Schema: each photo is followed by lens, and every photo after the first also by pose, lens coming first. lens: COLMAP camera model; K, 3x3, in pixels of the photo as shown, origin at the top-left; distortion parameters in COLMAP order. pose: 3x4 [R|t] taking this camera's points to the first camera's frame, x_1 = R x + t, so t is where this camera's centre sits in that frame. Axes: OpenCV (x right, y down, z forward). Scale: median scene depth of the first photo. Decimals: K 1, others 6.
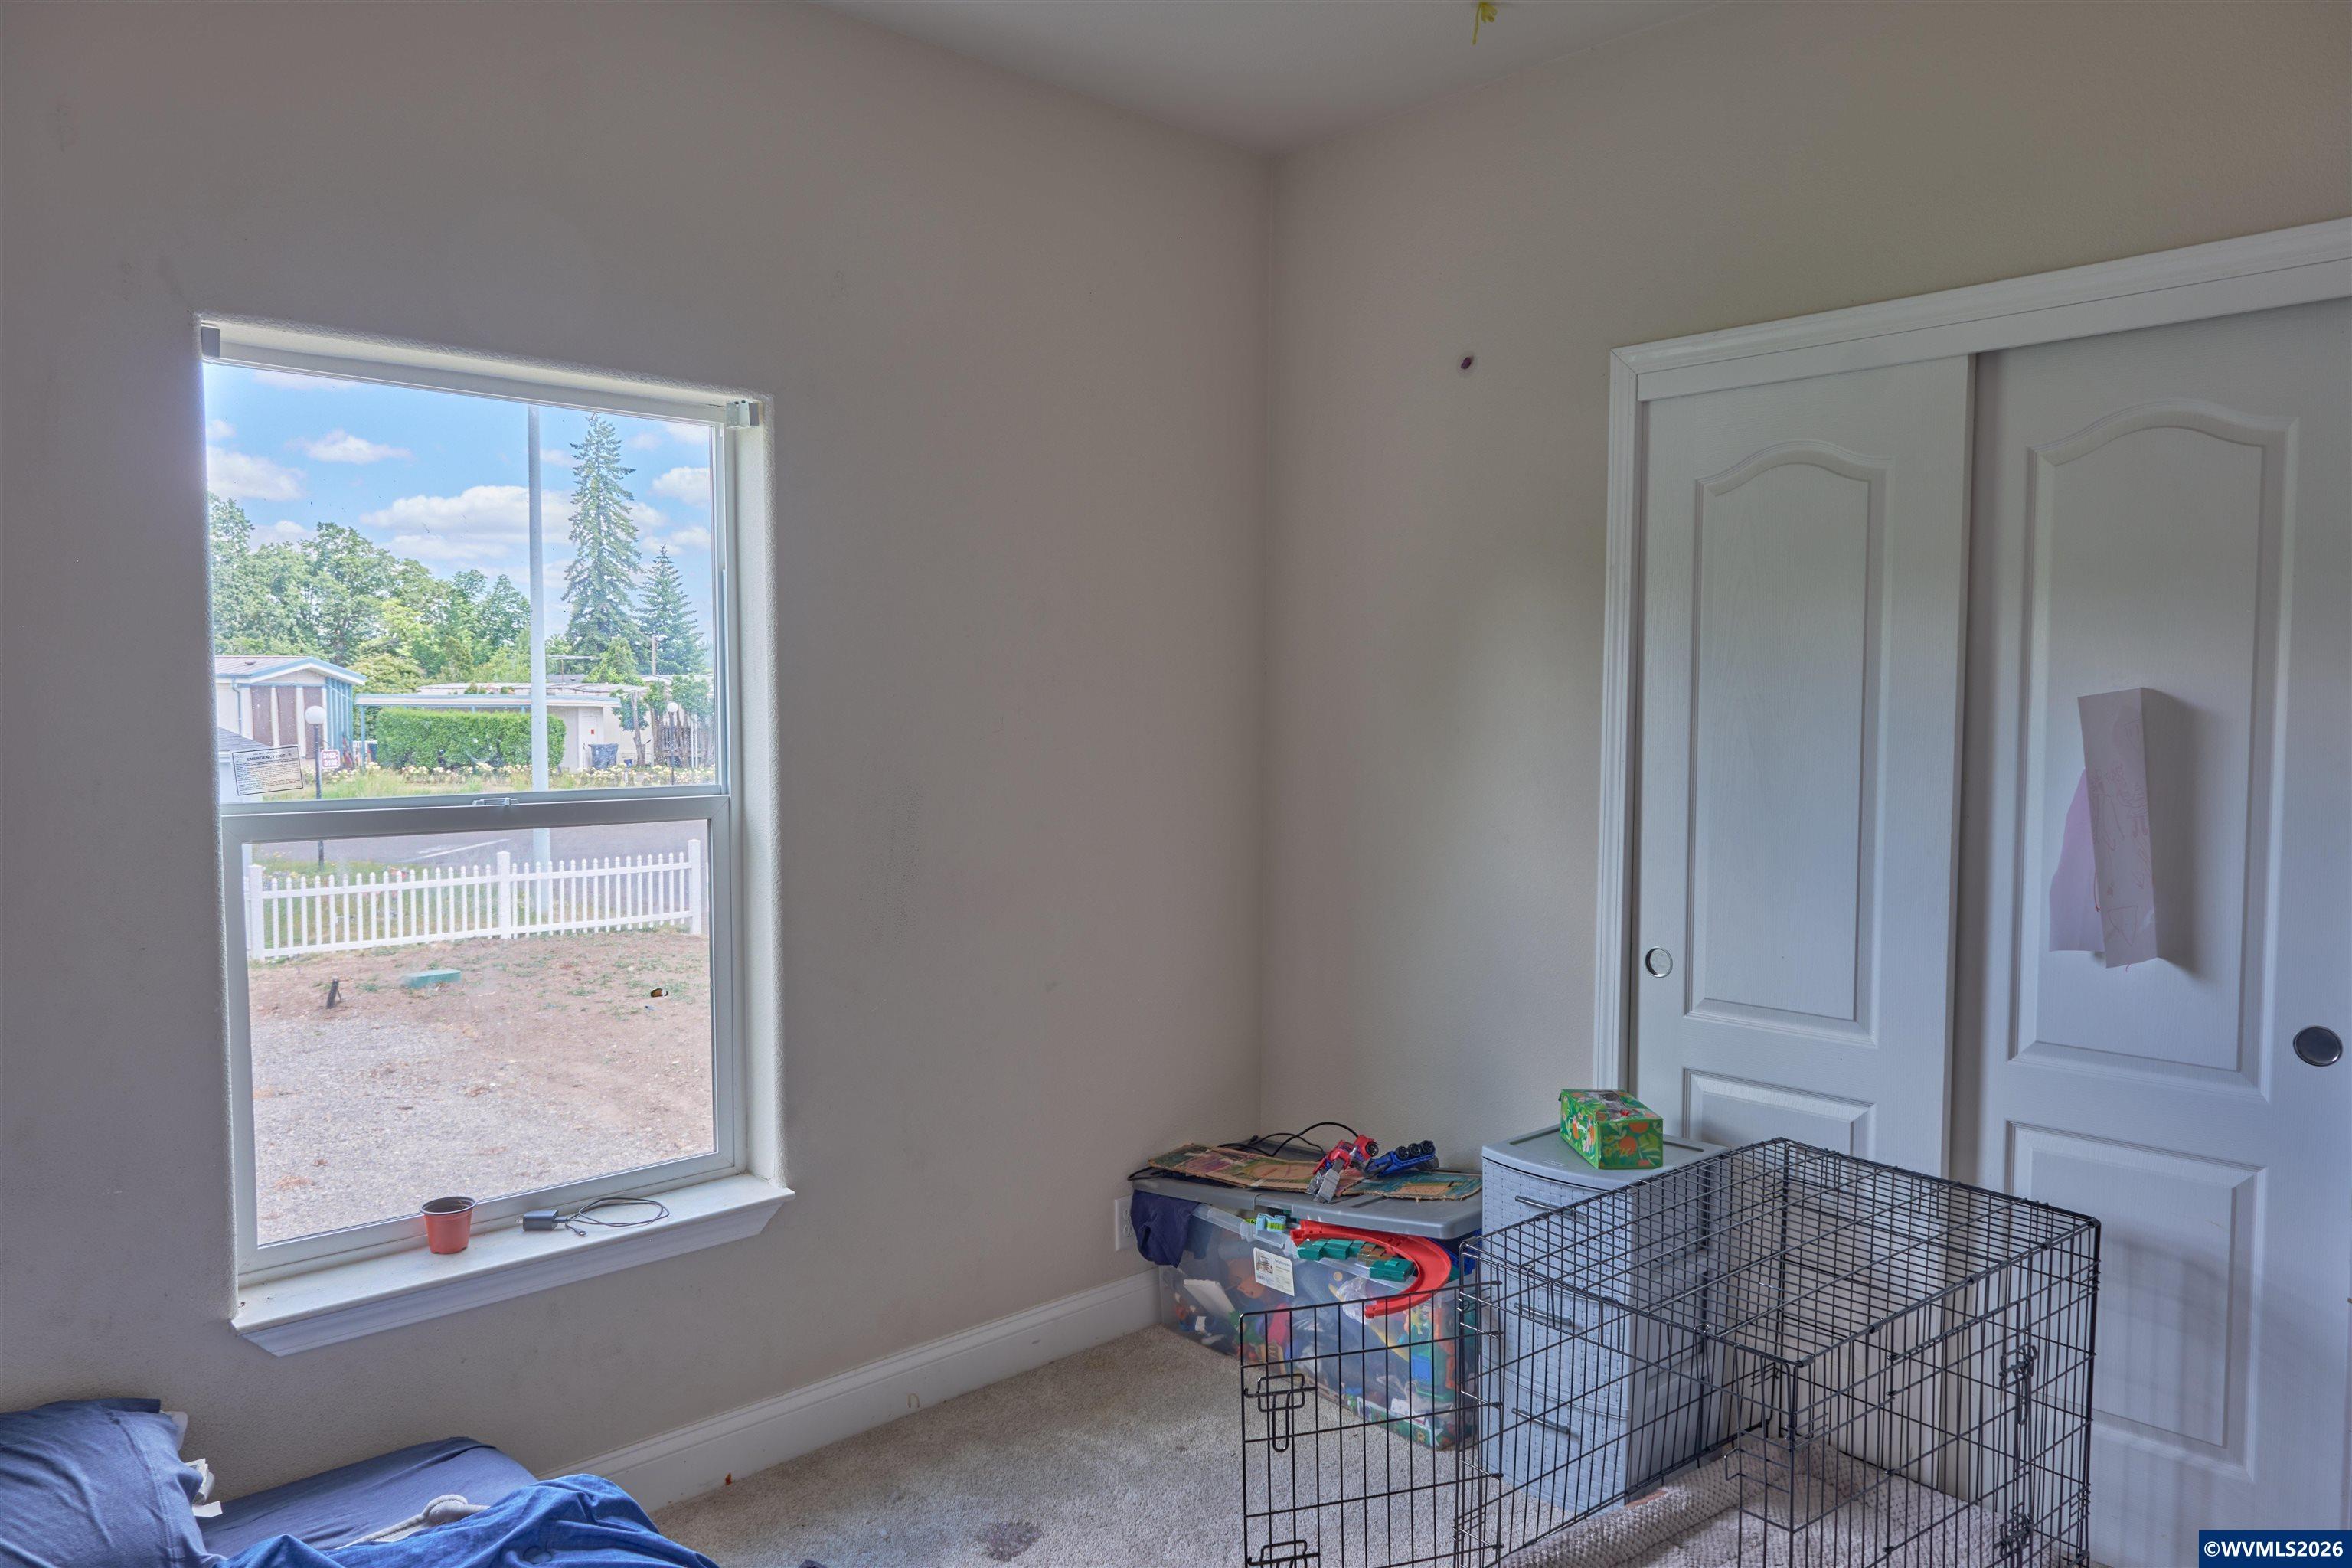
lens RADIAL K [[1600.8, 0, 1198.5], [0, 1600.8, 781.7], [0, 0, 1]] dist [0.006139, 0.000226]
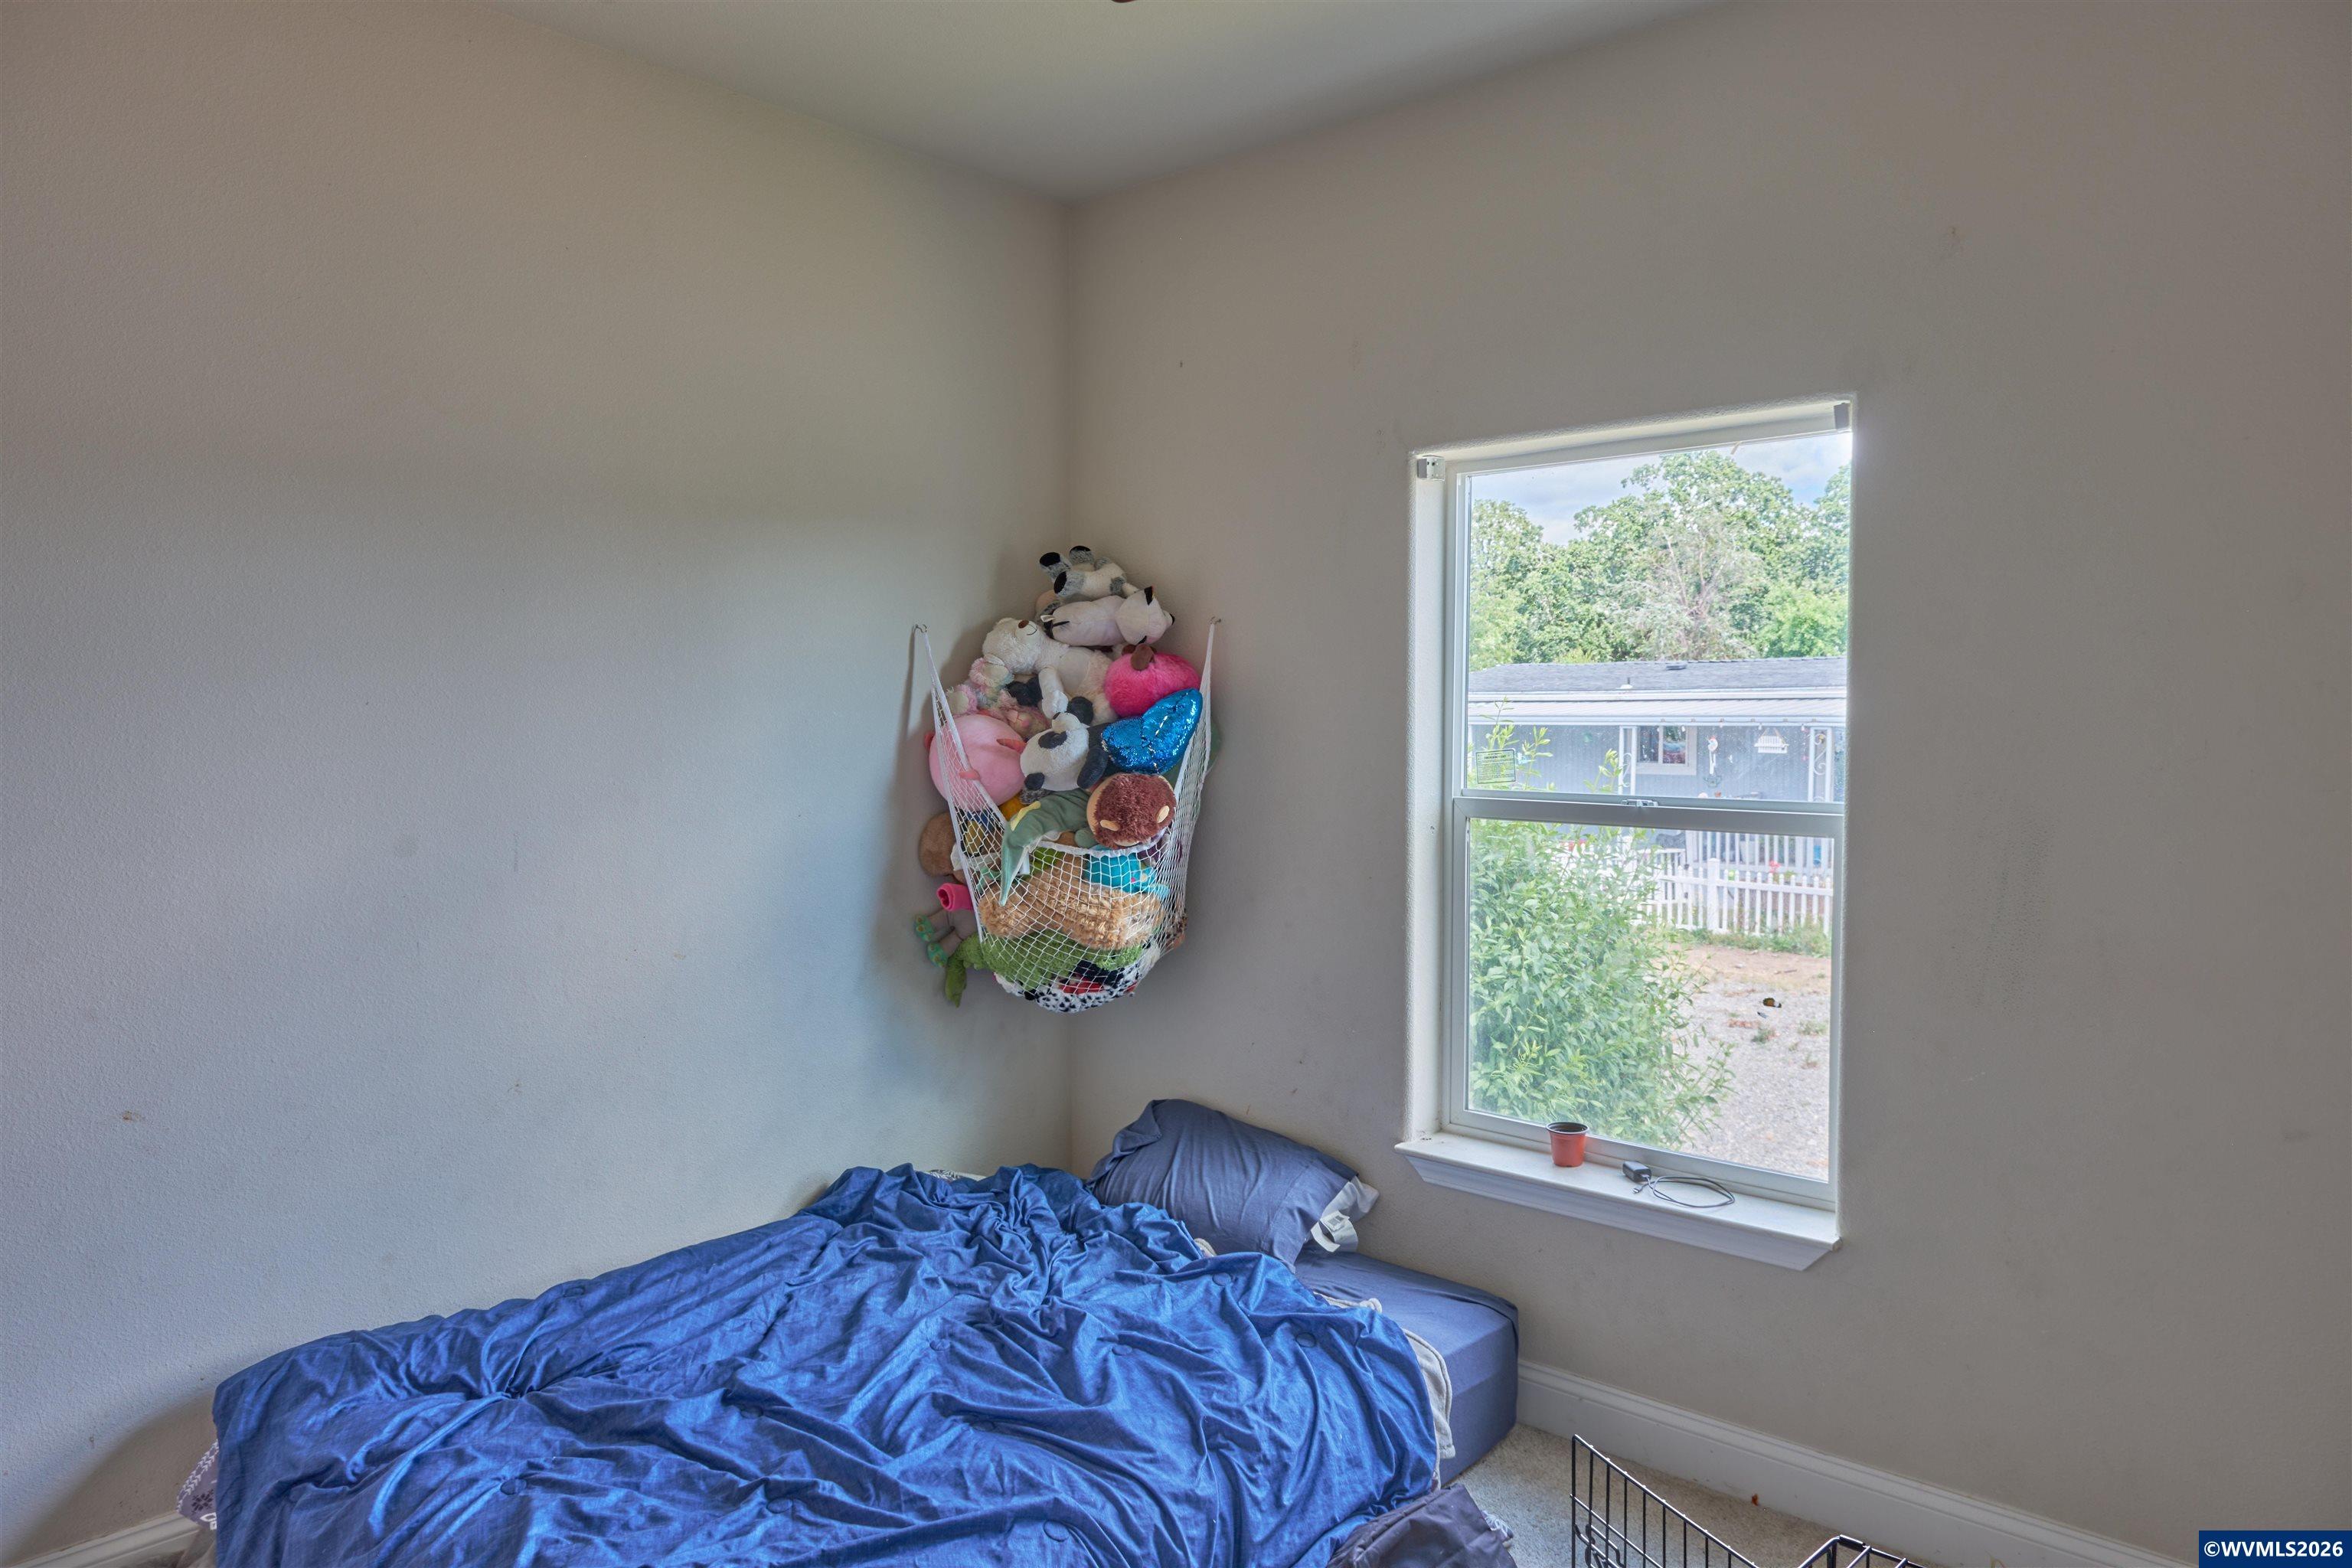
lens RADIAL K [[1600.8, 0, 1198.5], [0, 1600.8, 781.7], [0, 0, 1]] dist [0.006139, 0.000226]
pose [[0.077023, 0.042231, -0.996135, 0.689713], [-0.058909, 0.997550, 0.037736, -0.027919], [0.995288, 0.055775, 0.079322, 0.582591]]
